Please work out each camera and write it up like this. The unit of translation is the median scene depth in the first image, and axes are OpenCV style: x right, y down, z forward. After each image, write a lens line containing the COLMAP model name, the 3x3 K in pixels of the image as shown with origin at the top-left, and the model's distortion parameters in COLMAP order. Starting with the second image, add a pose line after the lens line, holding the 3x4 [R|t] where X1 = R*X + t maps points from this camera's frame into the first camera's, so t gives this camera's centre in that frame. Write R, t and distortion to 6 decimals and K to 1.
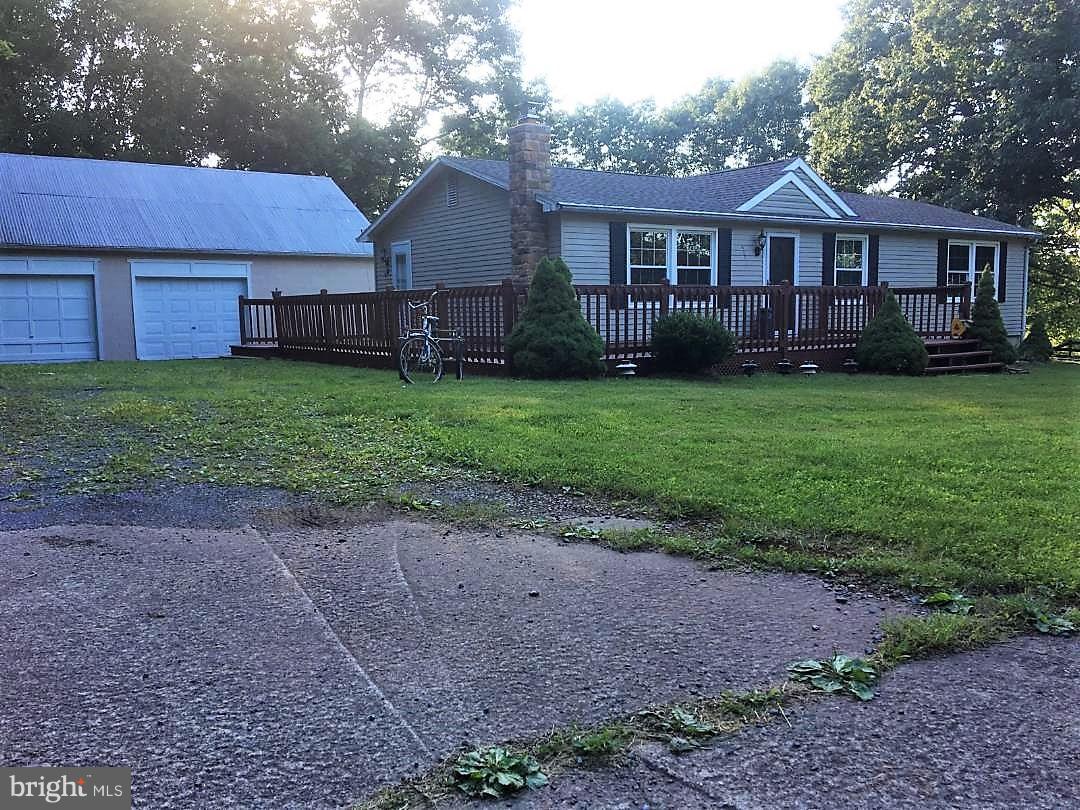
lens RADIAL K [[935.2, 0, 540.0], [0, 935.2, 405.0], [0, 0, 1]] dist [0.055130, -0.002448]
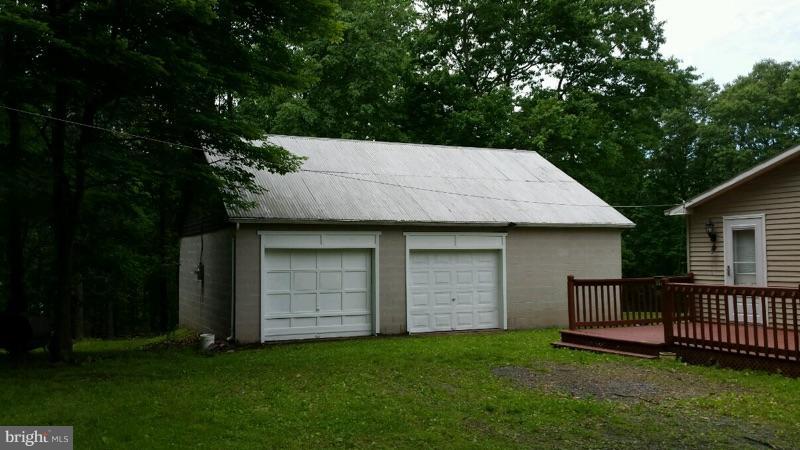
lens RADIAL K [[737.6, 0, 393.1], [0, 737.6, 226.2], [0, 0, 1]] dist [0.131570, -0.268491]
pose [[0.984731, 0.002188, -0.174069, -0.371408], [-0.026275, 0.990334, -0.136193, -0.063543], [0.172088, 0.138687, 0.975270, 0.271067]]
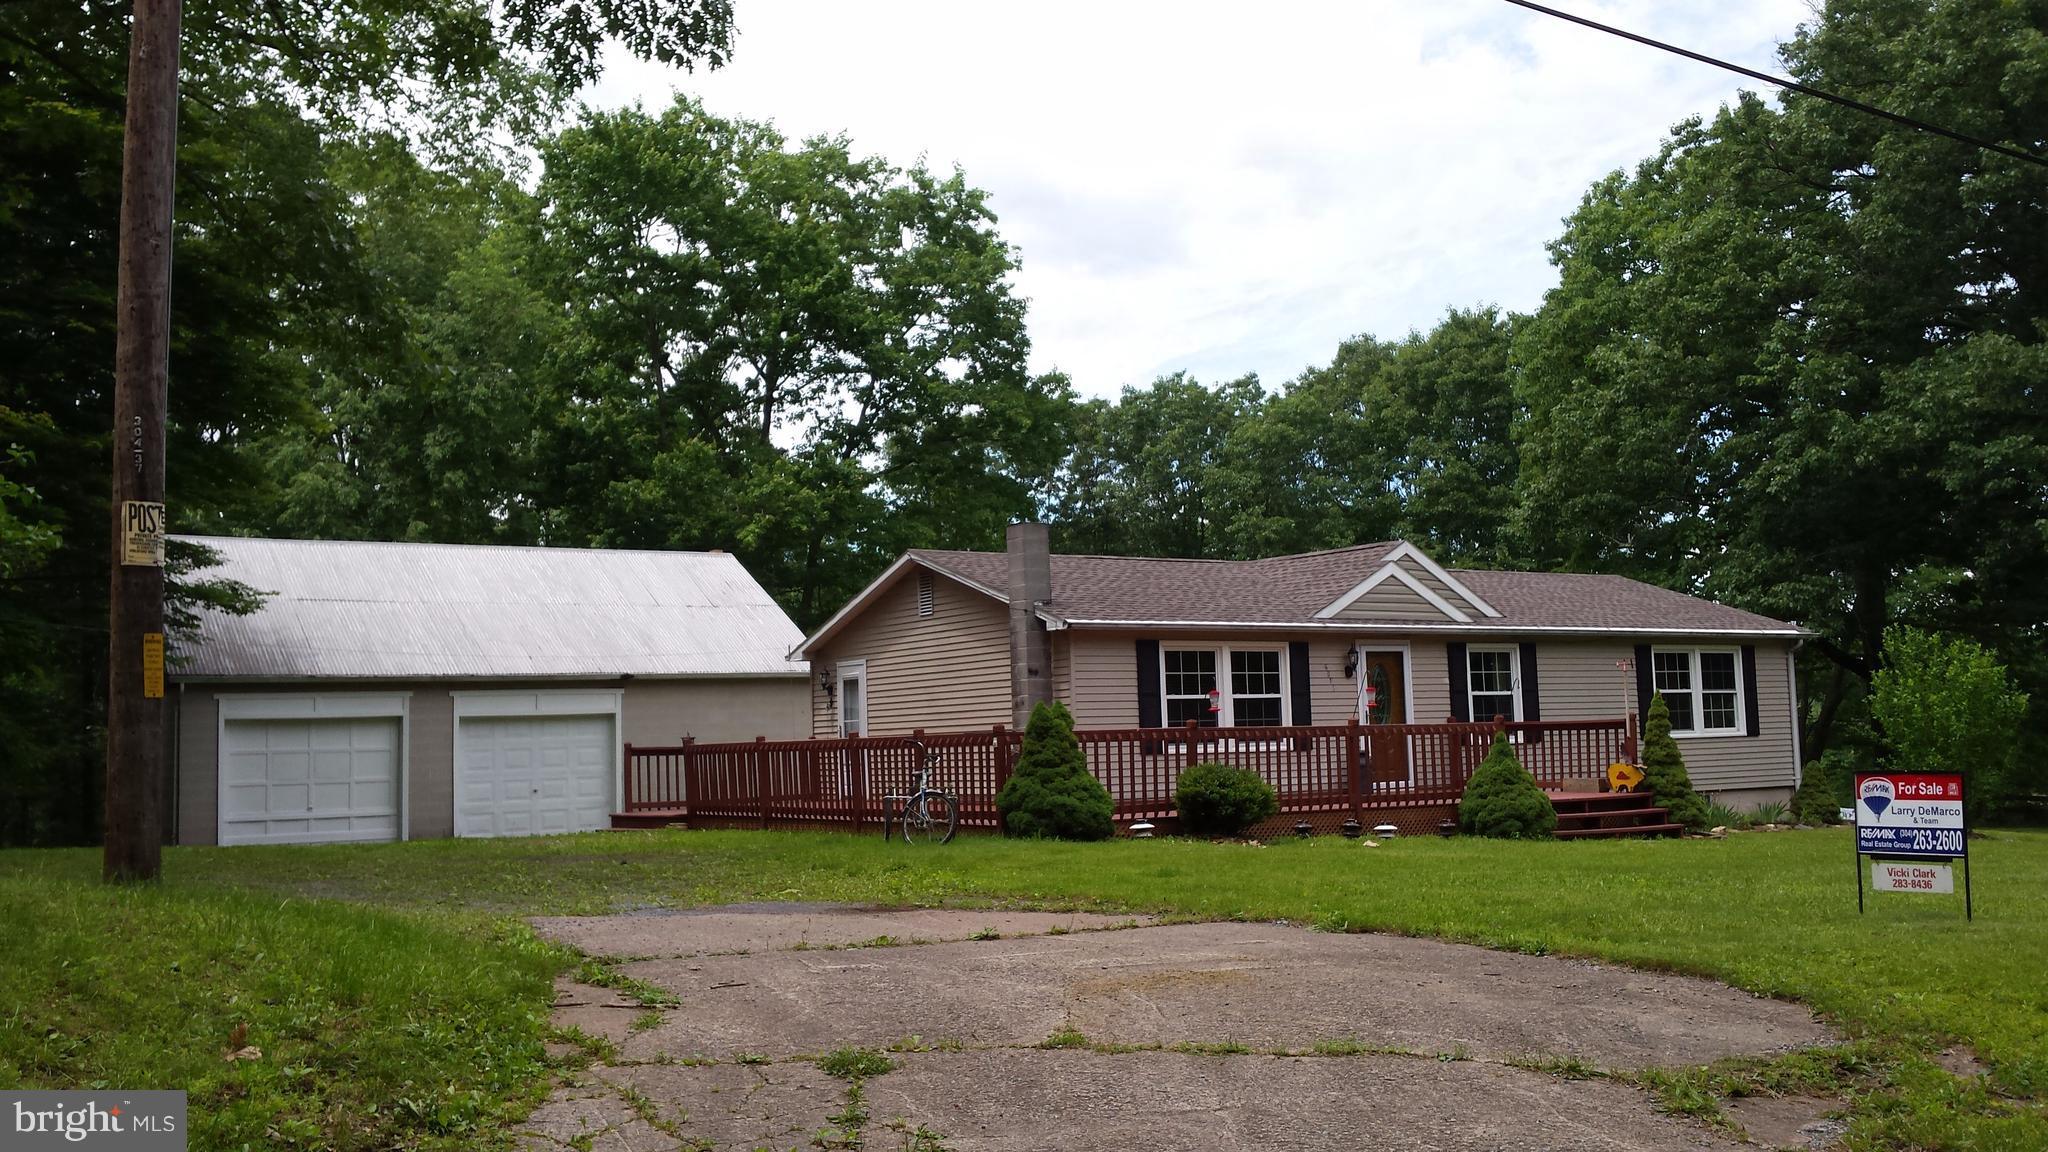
lens RADIAL K [[1888.3, 0, 1006.4], [0, 1888.3, 579.1], [0, 0, 1]] dist [0.131570, -0.268491]
pose [[0.999191, -0.018572, -0.035659, 0.021175], [0.011637, 0.982546, -0.185658, 0.031798], [0.038485, 0.185093, 0.981967, -0.427714]]
